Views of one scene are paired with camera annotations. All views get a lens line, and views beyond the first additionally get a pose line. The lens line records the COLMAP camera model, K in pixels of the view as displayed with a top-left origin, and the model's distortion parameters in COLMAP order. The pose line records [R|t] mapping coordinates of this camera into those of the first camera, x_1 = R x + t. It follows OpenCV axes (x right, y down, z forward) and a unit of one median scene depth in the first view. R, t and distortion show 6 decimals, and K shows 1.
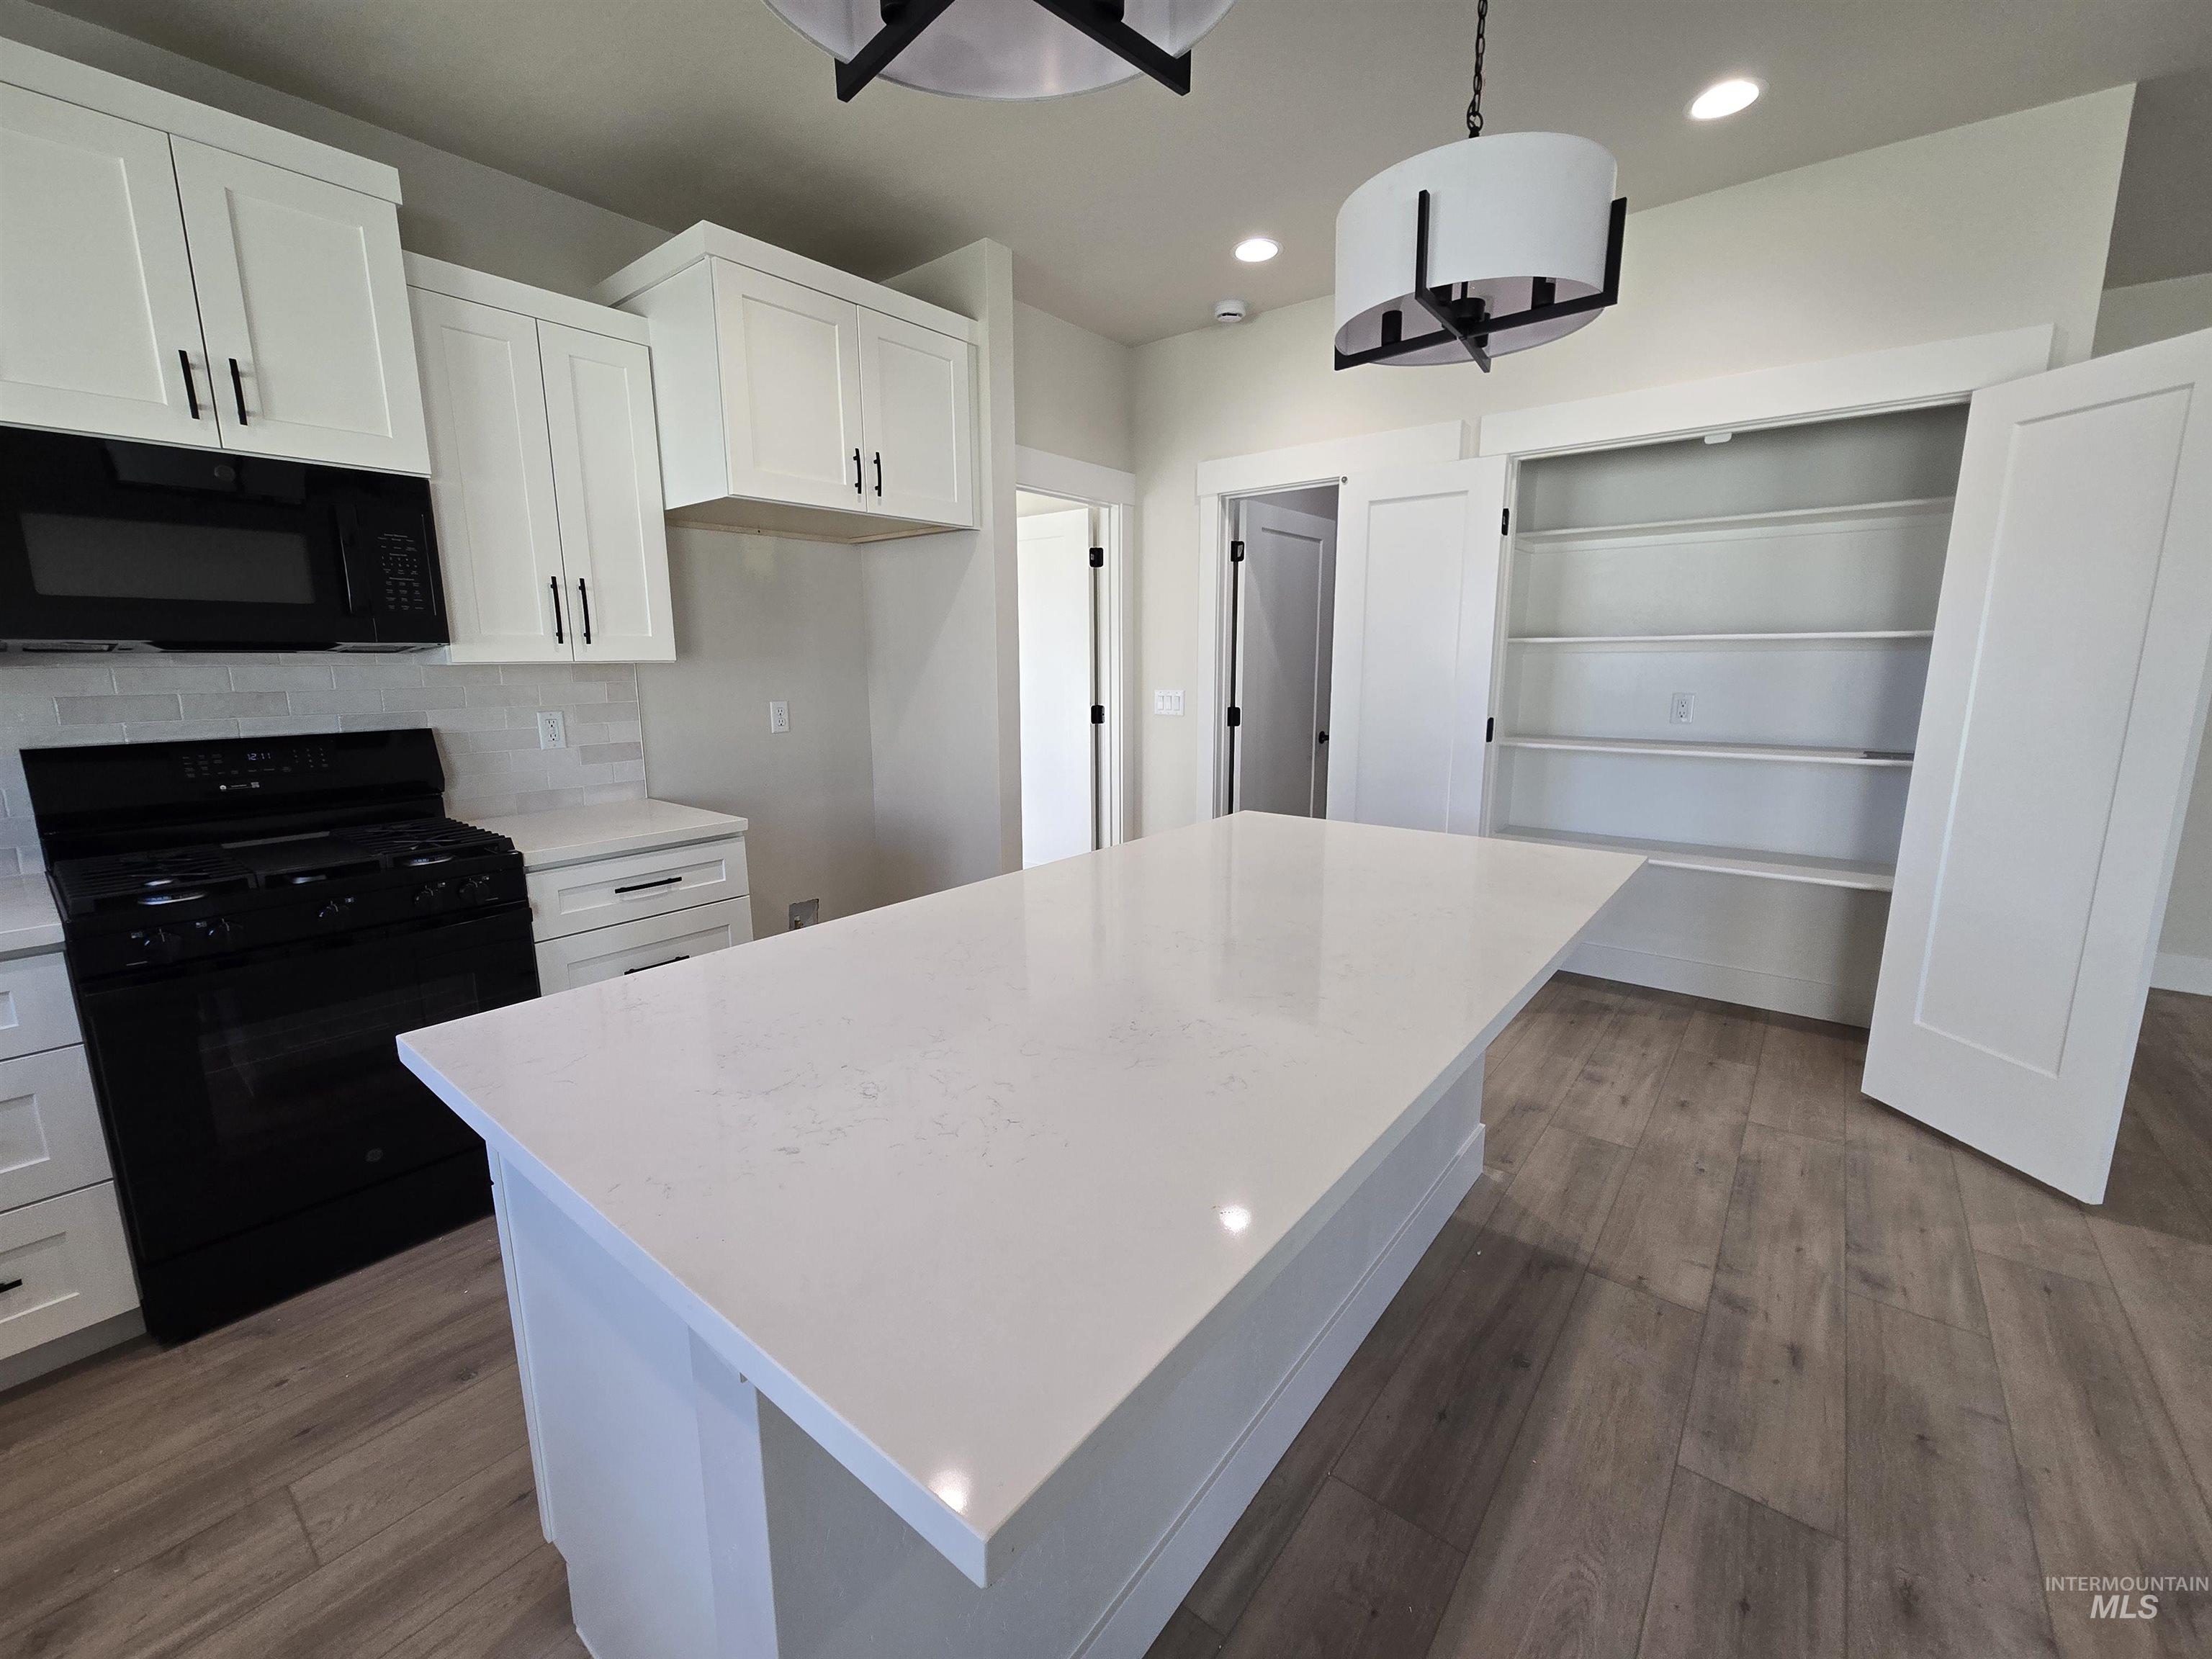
lens RADIAL K [[906.2, 0, 1090.5], [0, 906.2, 829.0], [0, 0, 1]] dist [-0.002913, 0.001079]
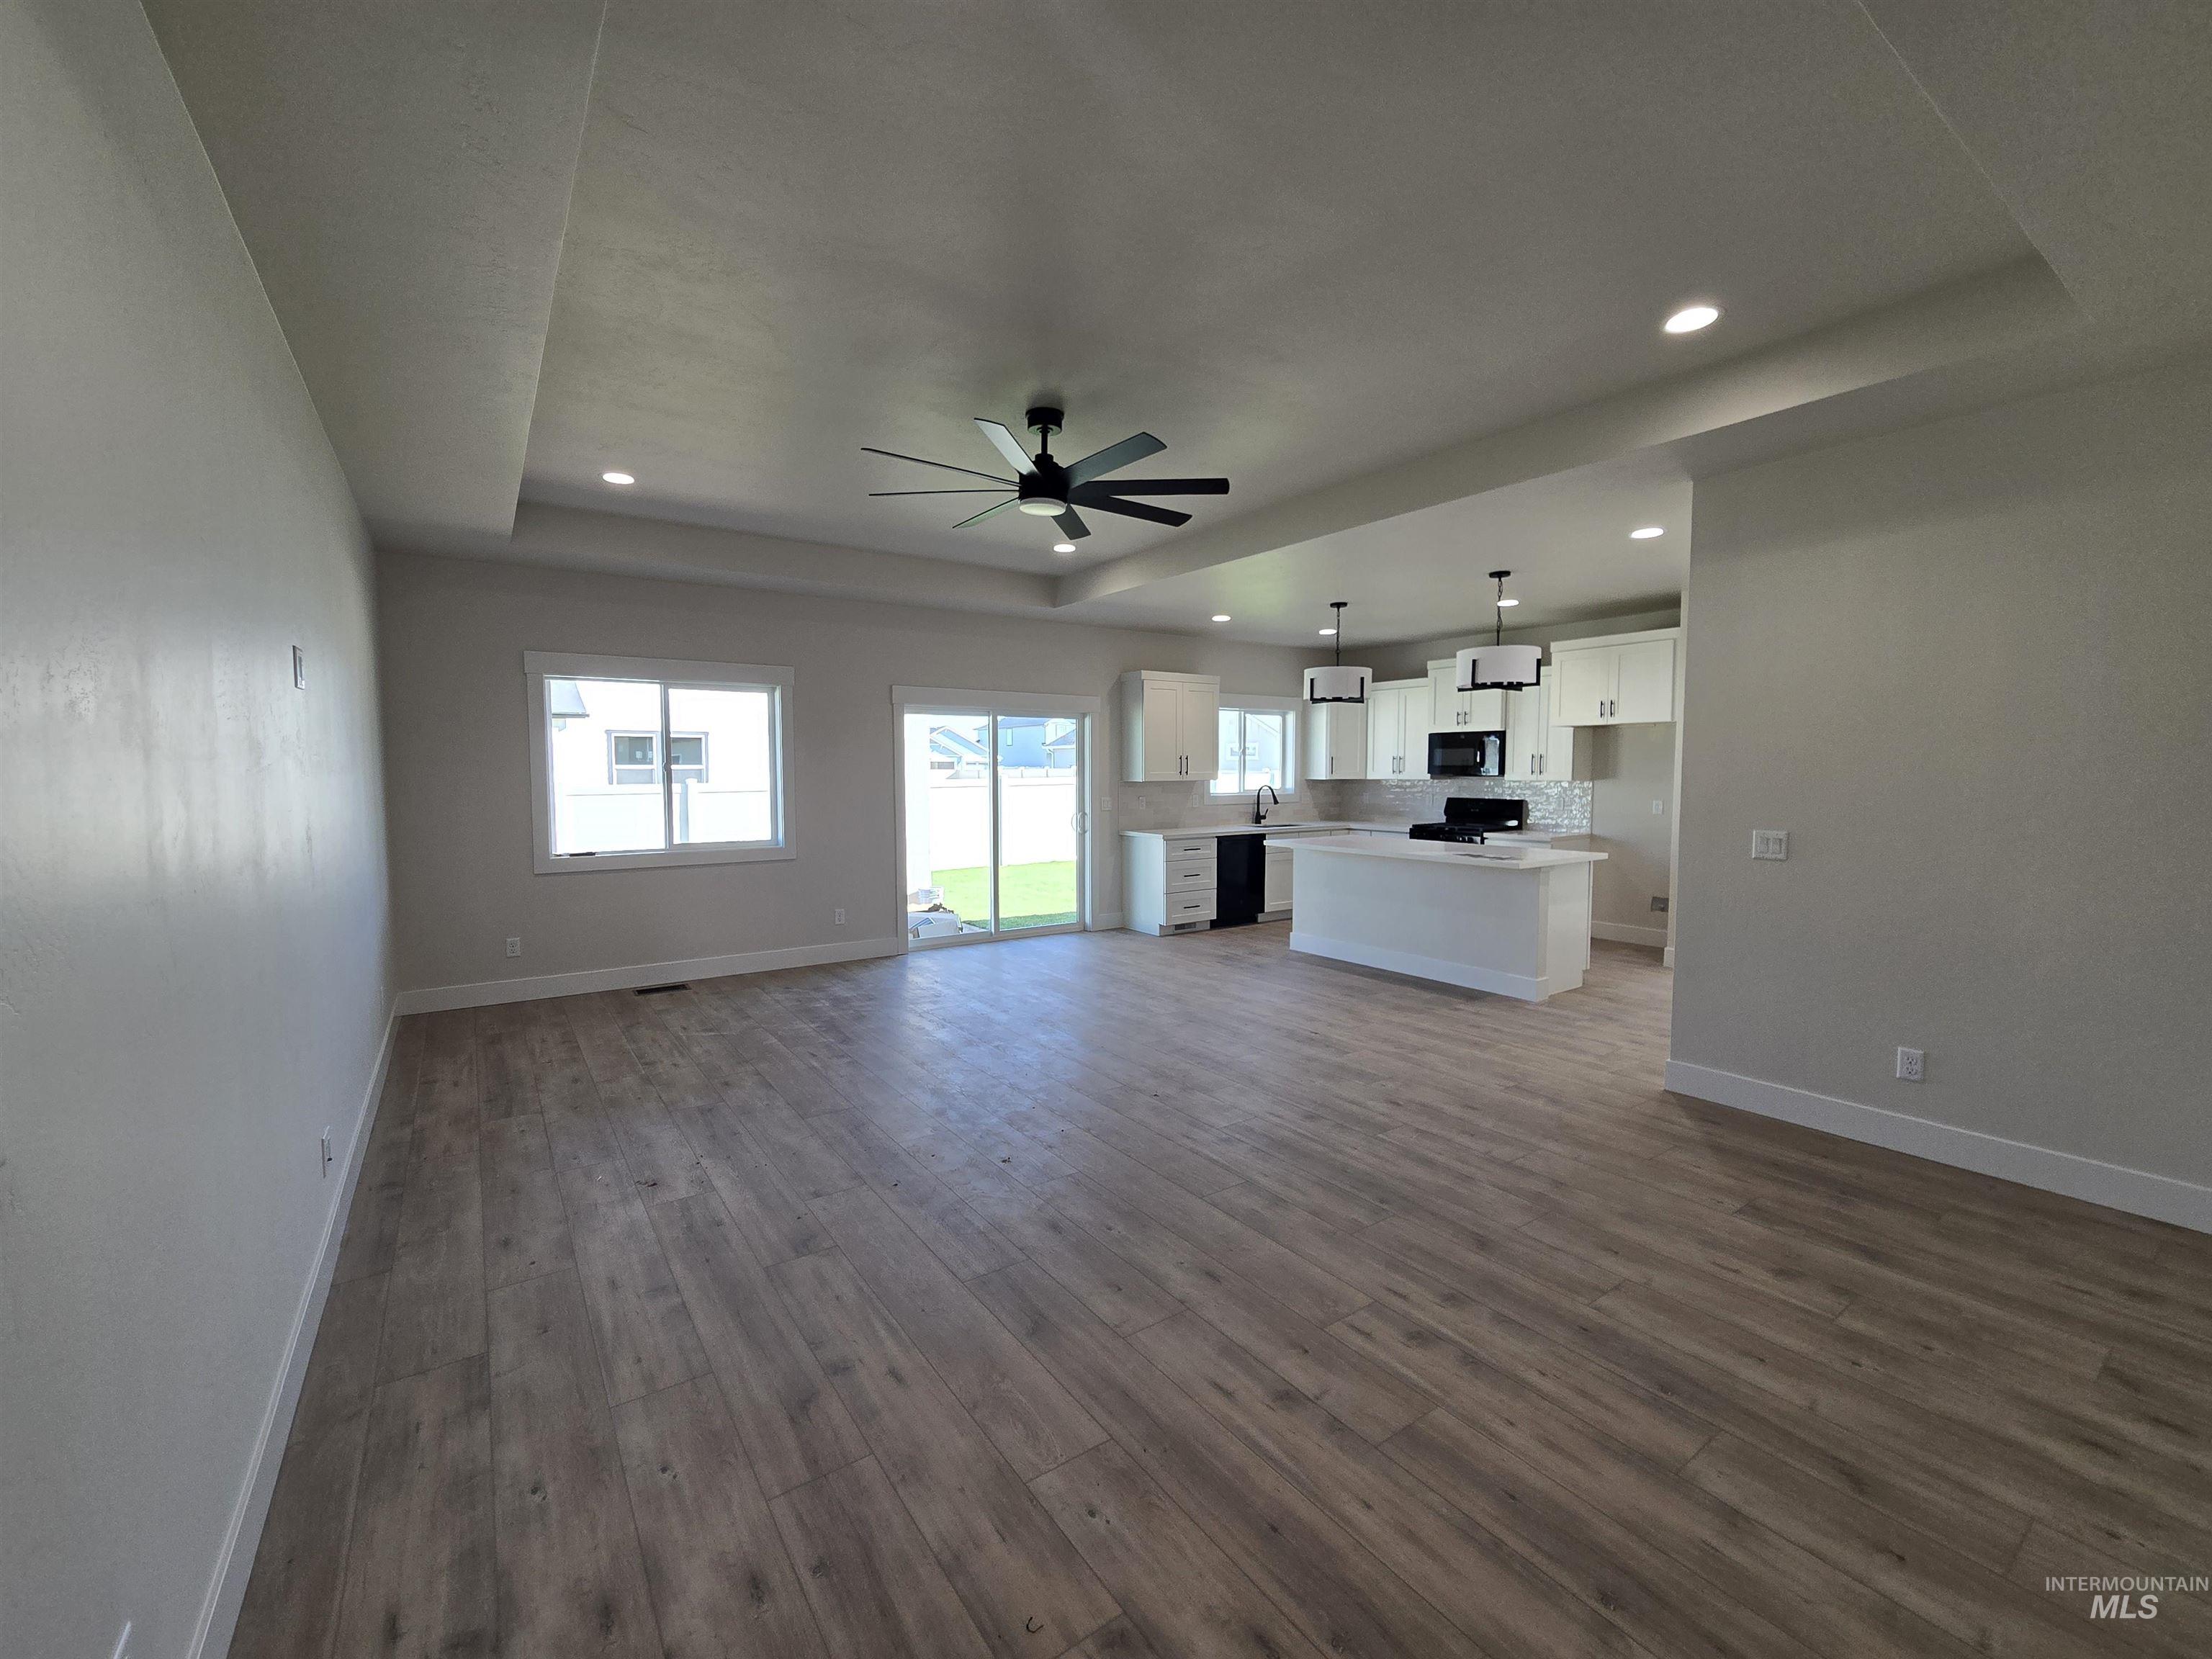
lens RADIAL K [[906.2, 0, 1090.5], [0, 906.2, 829.0], [0, 0, 1]] dist [-0.002913, 0.001079]
pose [[-0.281618, 0.072524, -0.956782, 2.864067], [-0.174655, 0.976607, 0.125434, -0.147800], [0.943497, 0.202432, -0.262363, 0.417583]]
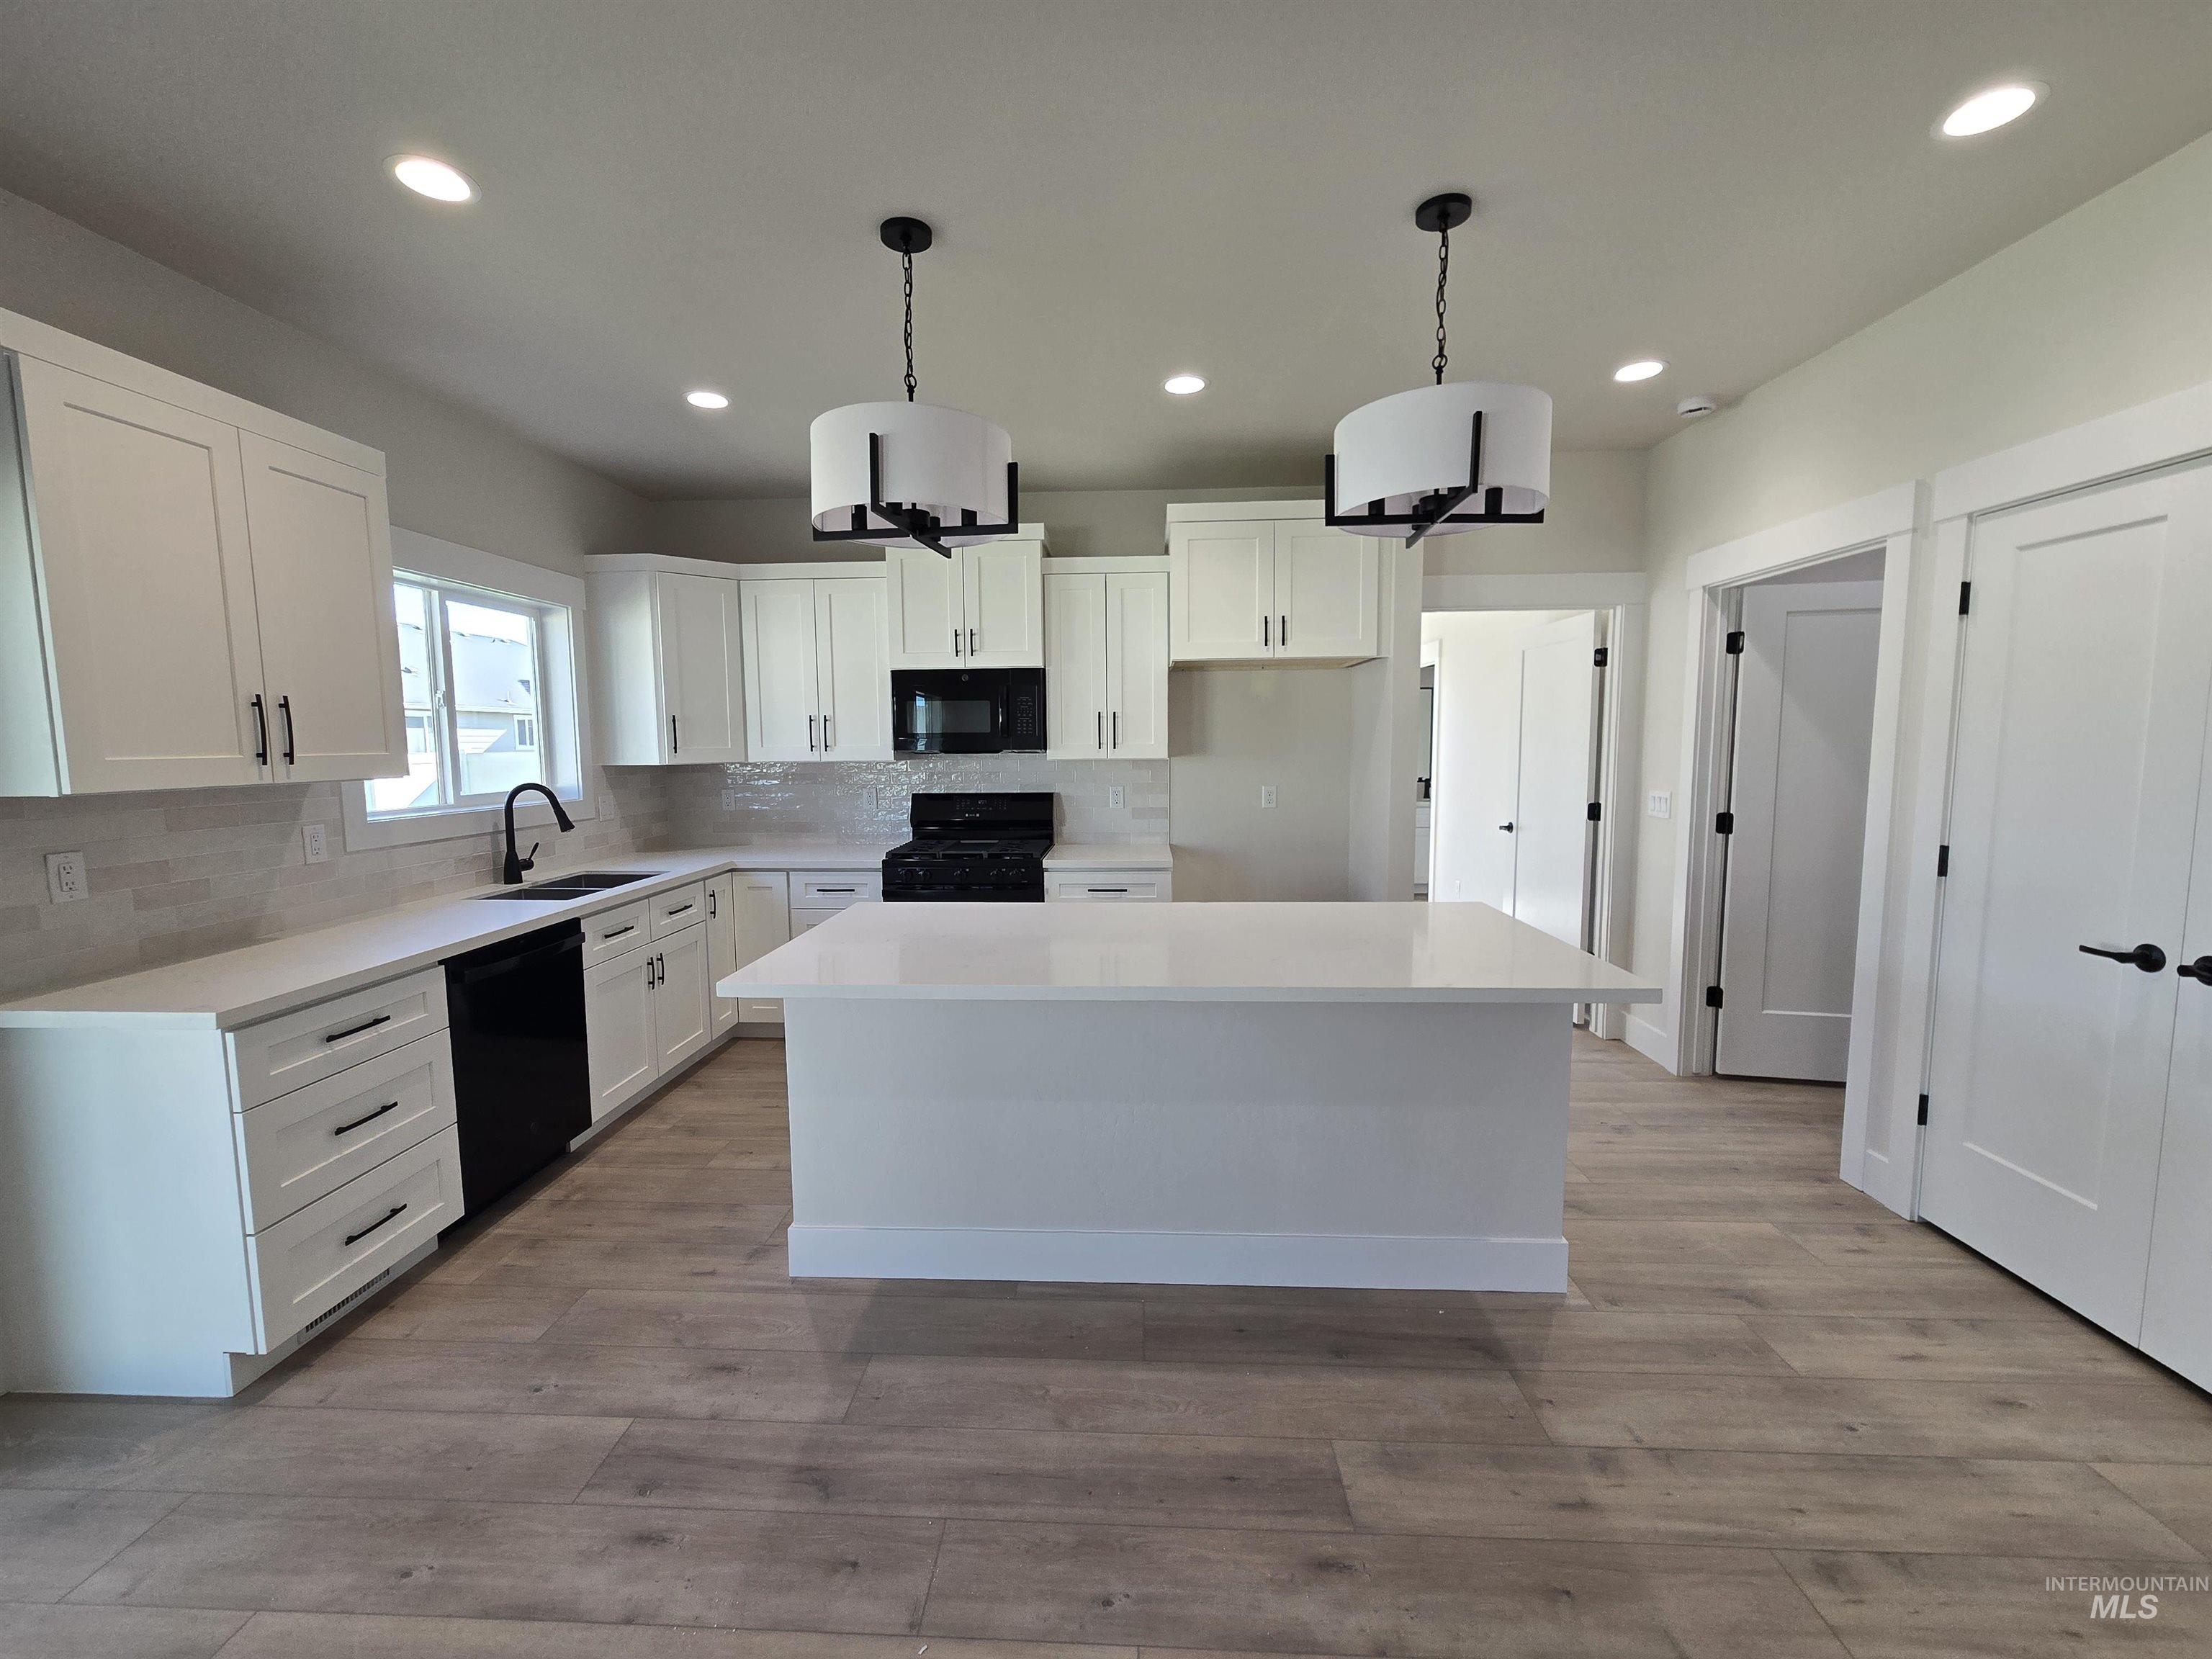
lens RADIAL K [[906.2, 0, 1090.5], [0, 906.2, 829.0], [0, 0, 1]] dist [-0.002913, 0.001079]
pose [[0.590613, 0.080649, -0.802915, 0.839730], [-0.145827, 0.989279, -0.007900, -0.033310], [0.793669, 0.121753, 0.596041, -0.050753]]
